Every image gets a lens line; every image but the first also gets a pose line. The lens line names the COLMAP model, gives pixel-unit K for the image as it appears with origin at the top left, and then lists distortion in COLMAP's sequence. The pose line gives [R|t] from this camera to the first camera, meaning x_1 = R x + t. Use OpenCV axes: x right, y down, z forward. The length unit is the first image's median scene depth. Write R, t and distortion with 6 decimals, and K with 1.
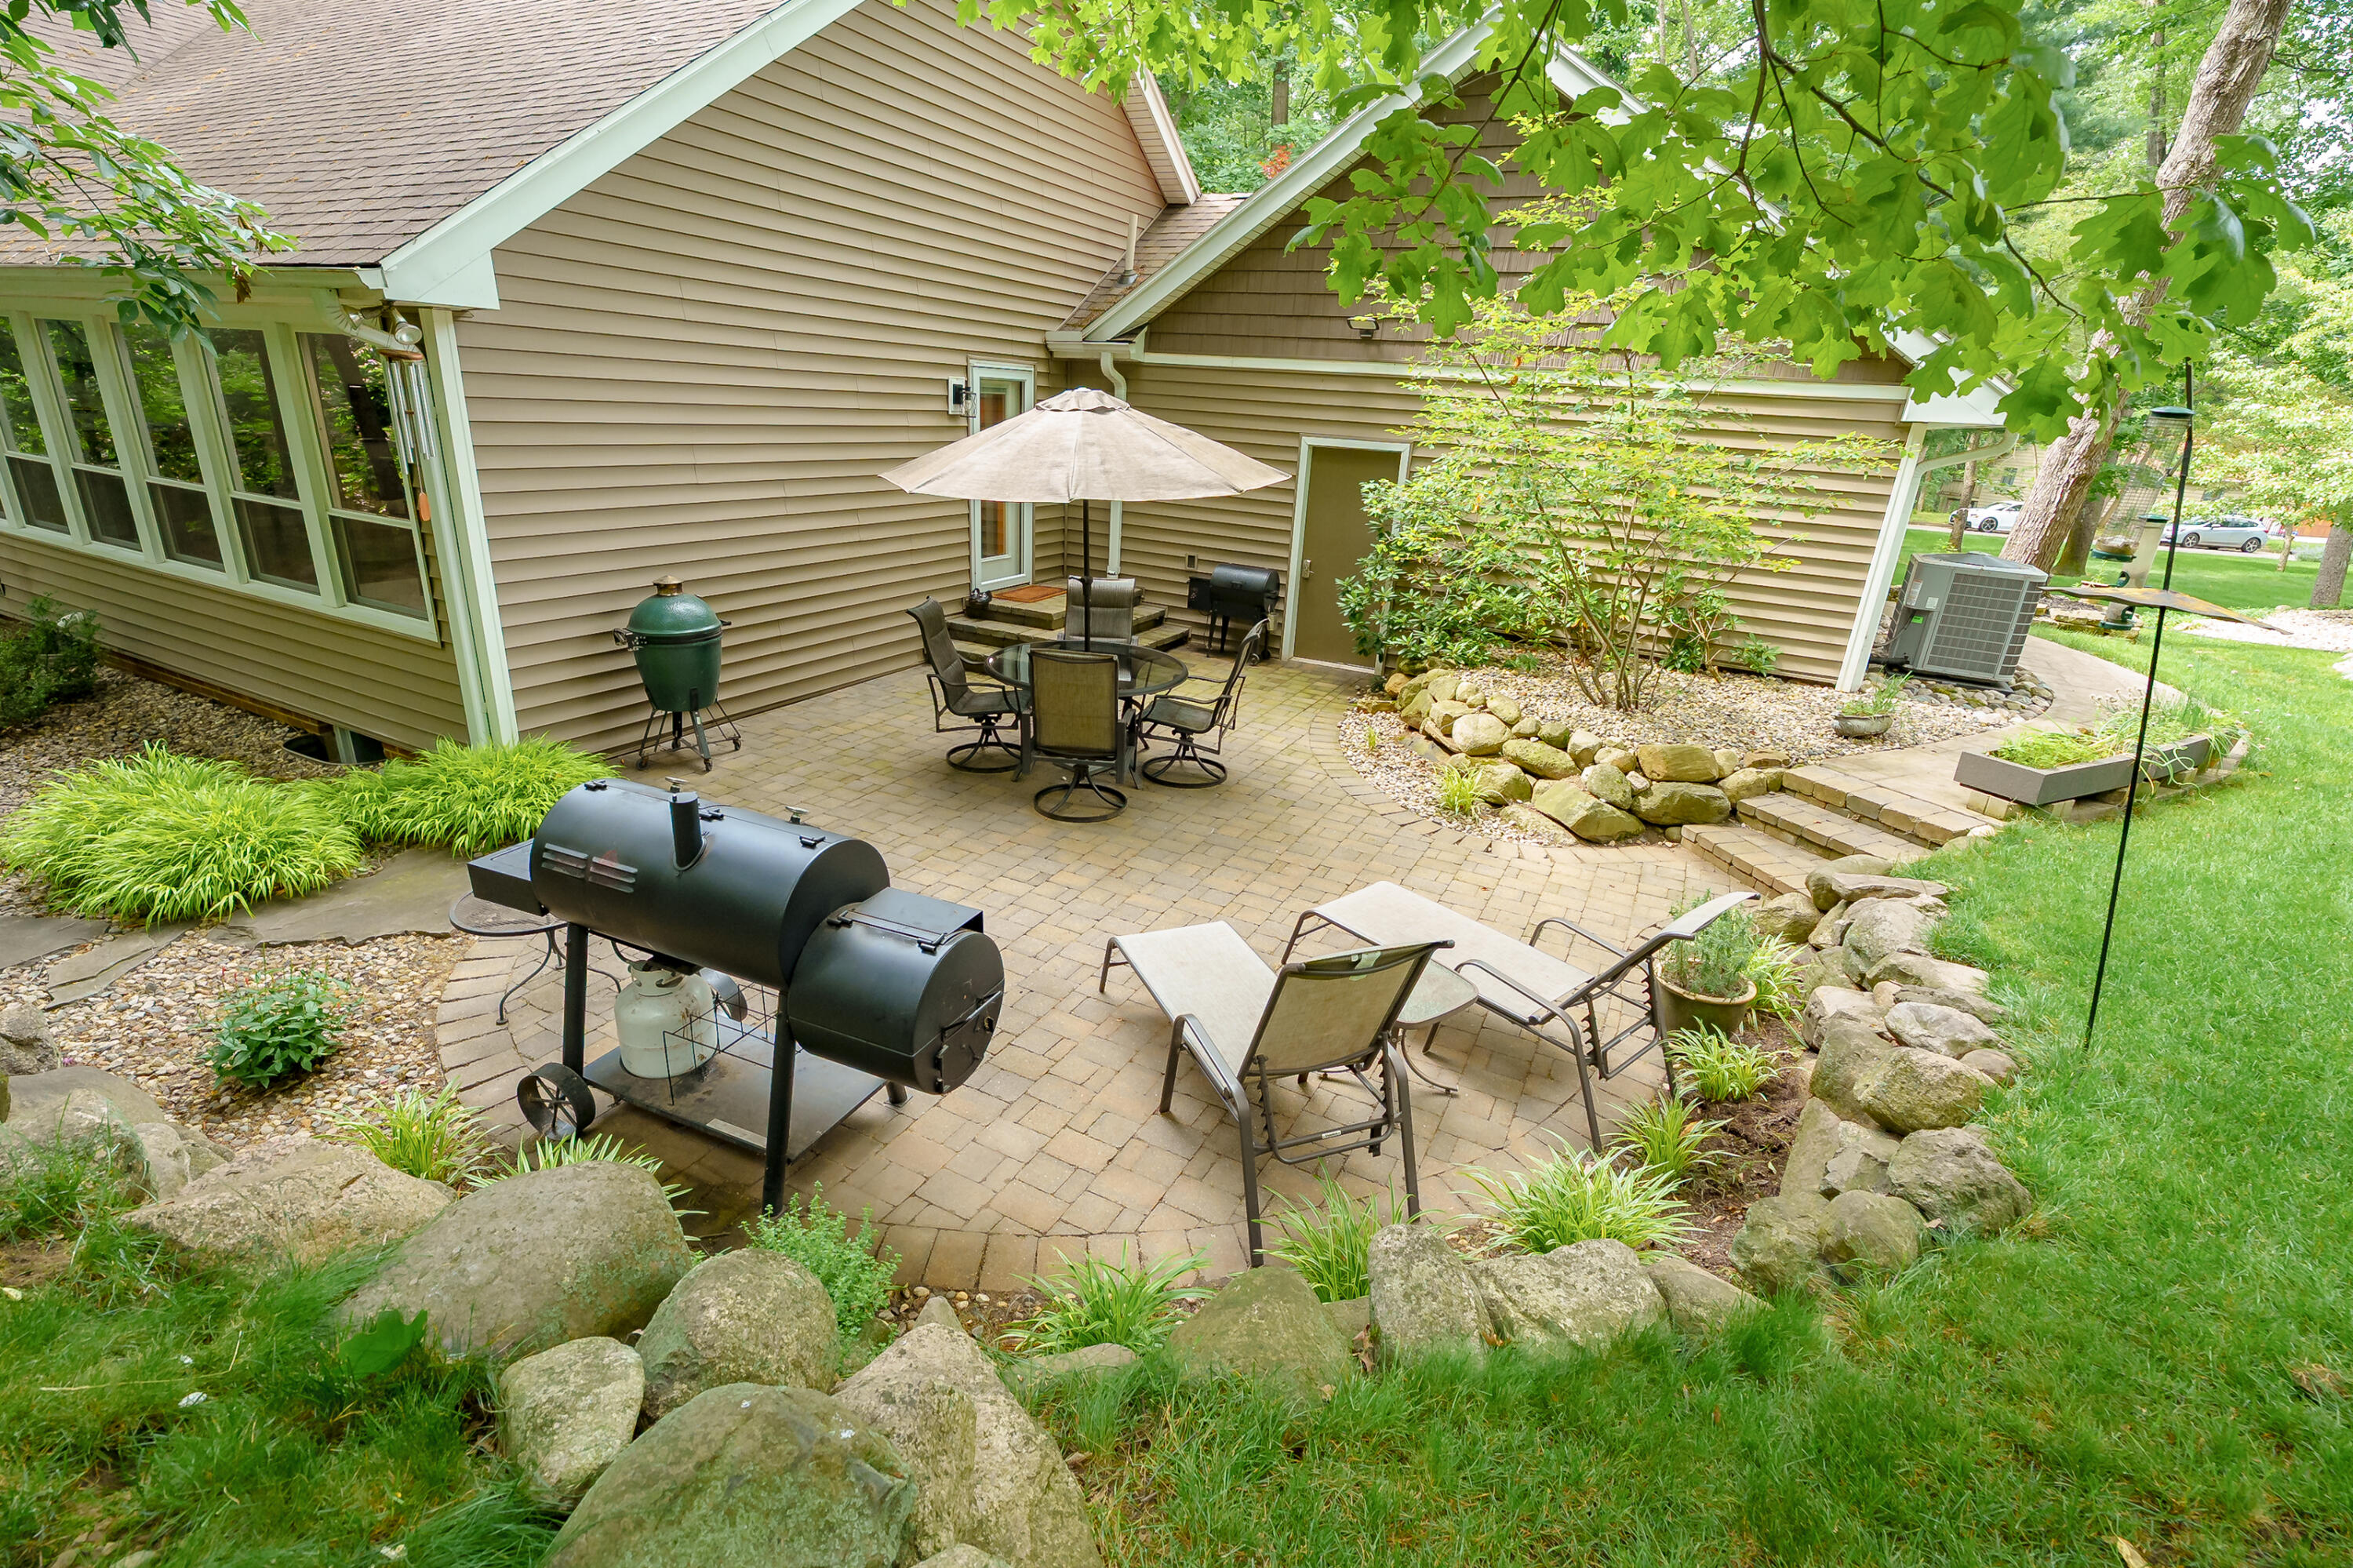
lens RADIAL K [[1071.7, 0, 1176.5], [0, 1071.7, 784.0], [0, 0, 1]] dist [0.000538, 0.000452]
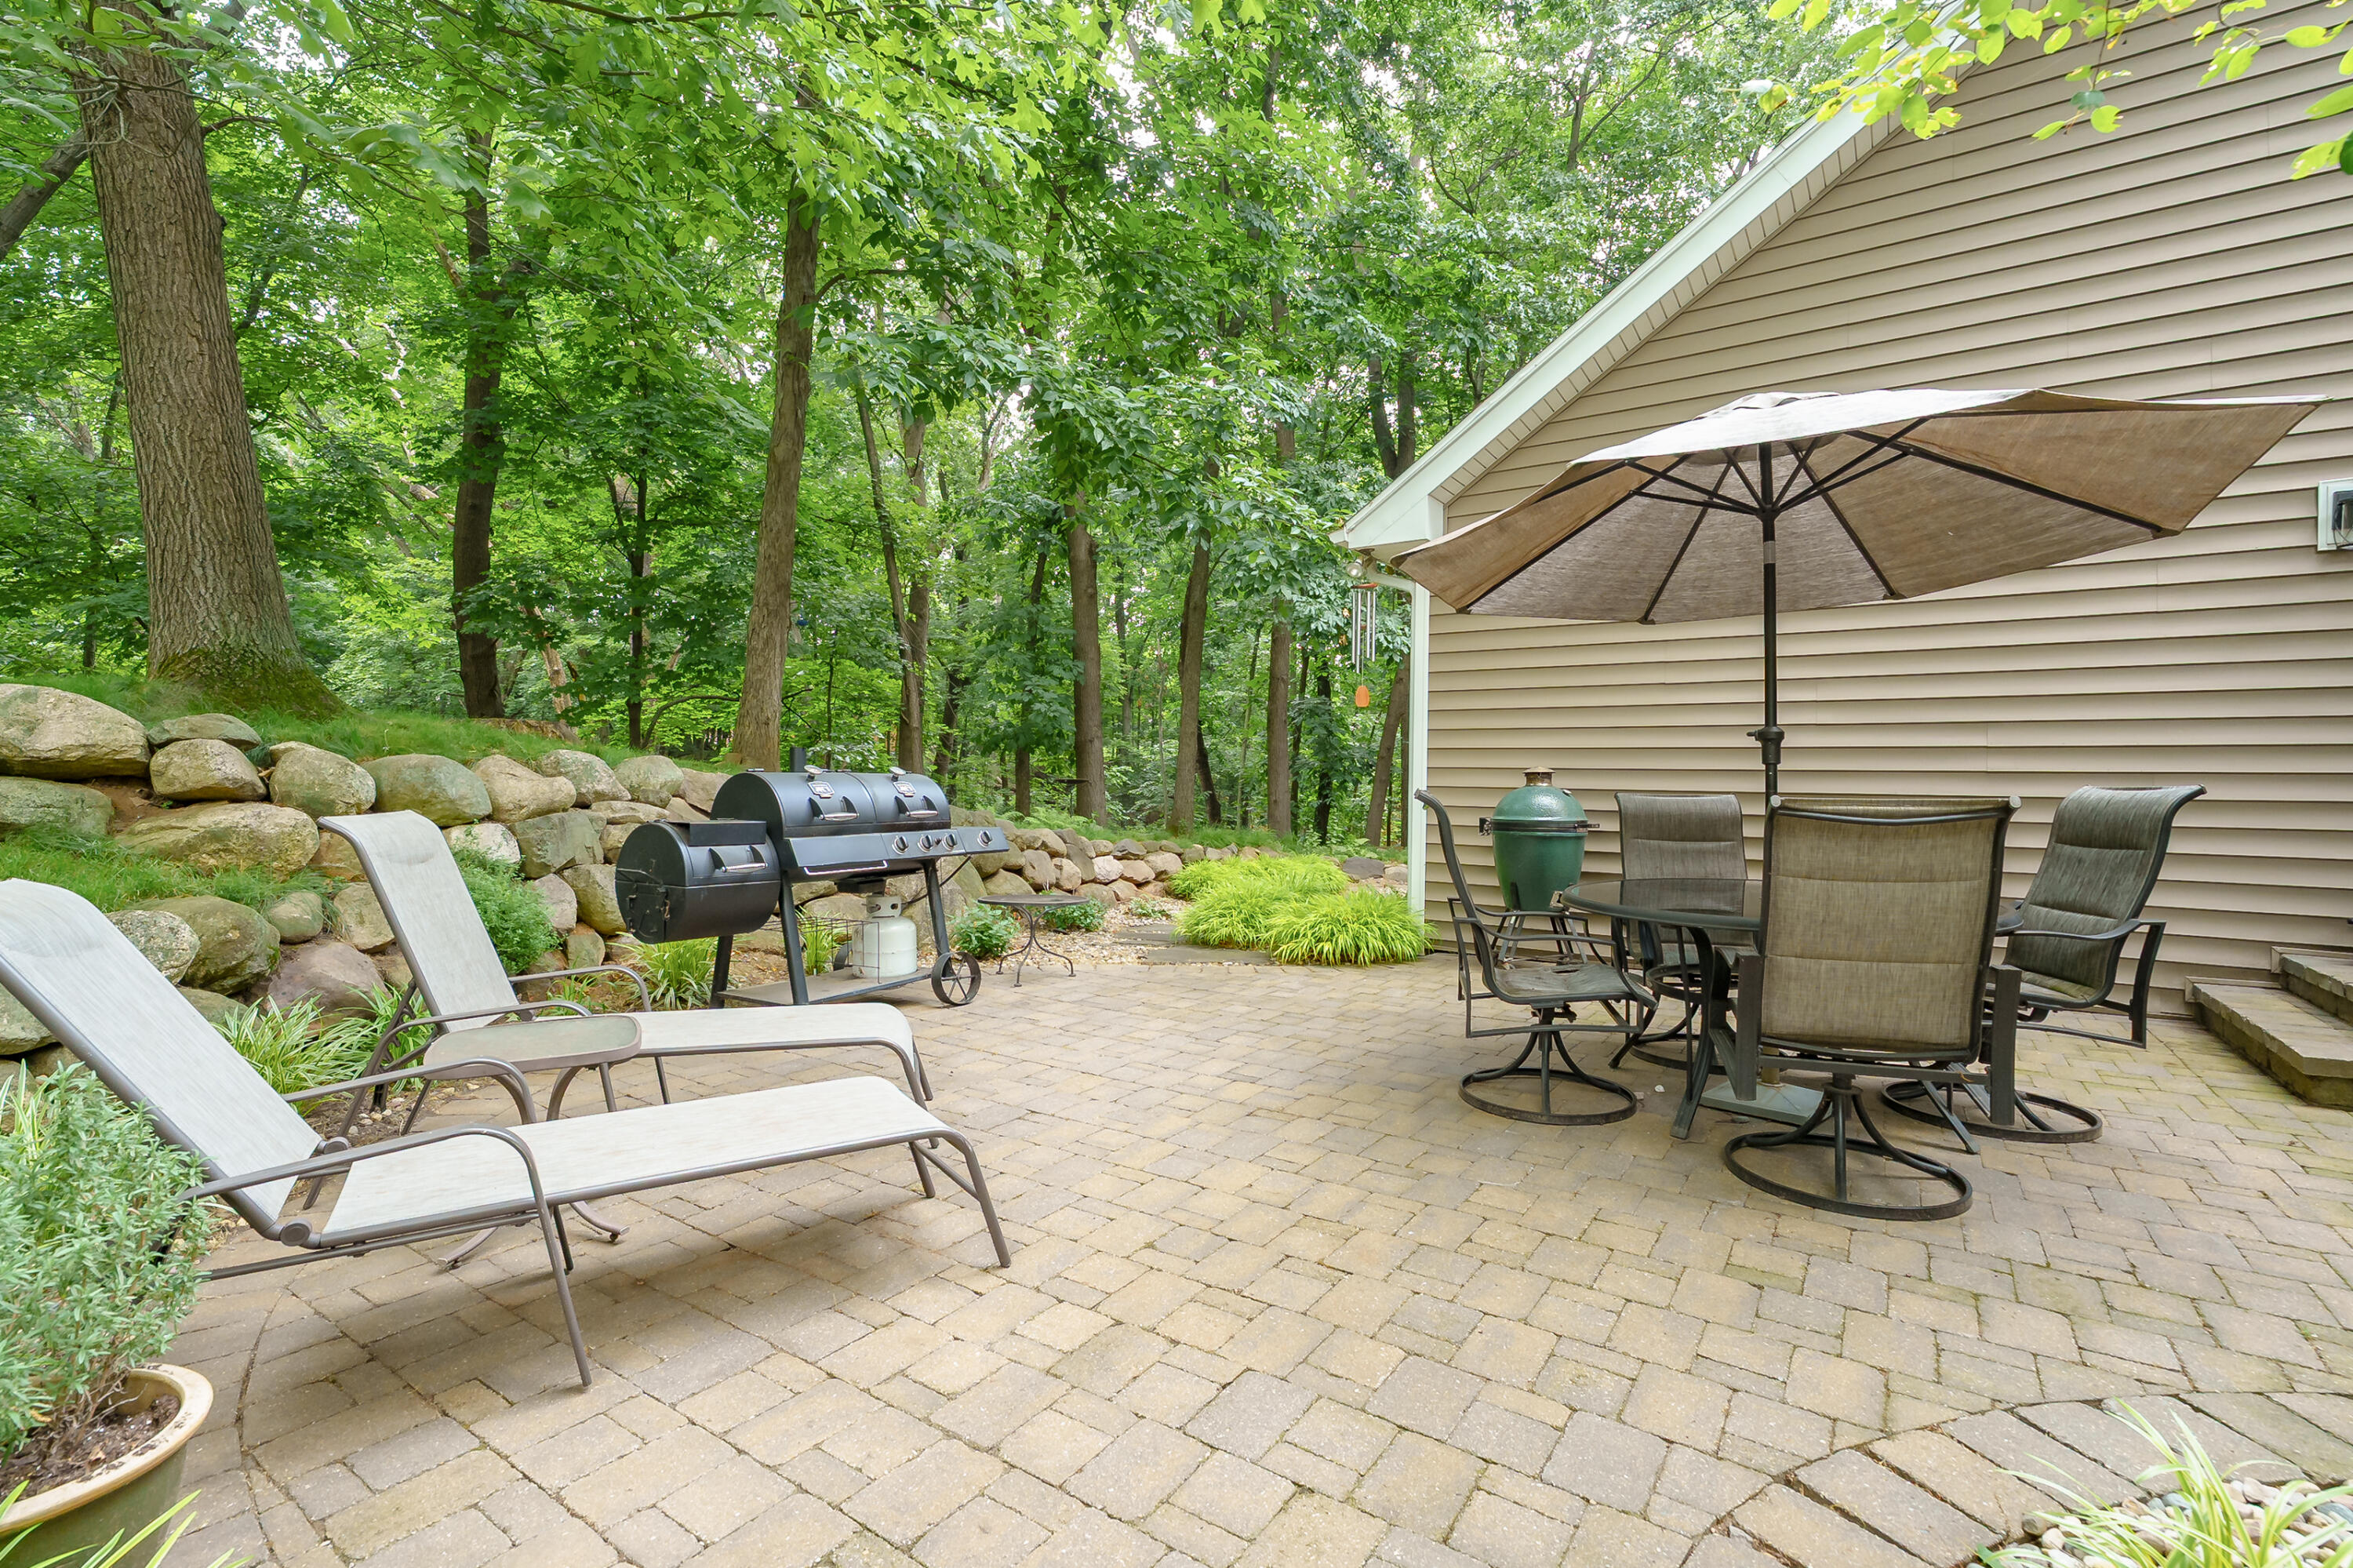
lens RADIAL K [[1071.7, 0, 1176.5], [0, 1071.7, 784.0], [0, 0, 1]] dist [0.000538, 0.000452]
pose [[-0.131198, -0.045439, -0.990314, 0.489693], [-0.347700, 0.937601, 0.003043, -0.068261], [0.928381, 0.344732, -0.138811, 0.818137]]
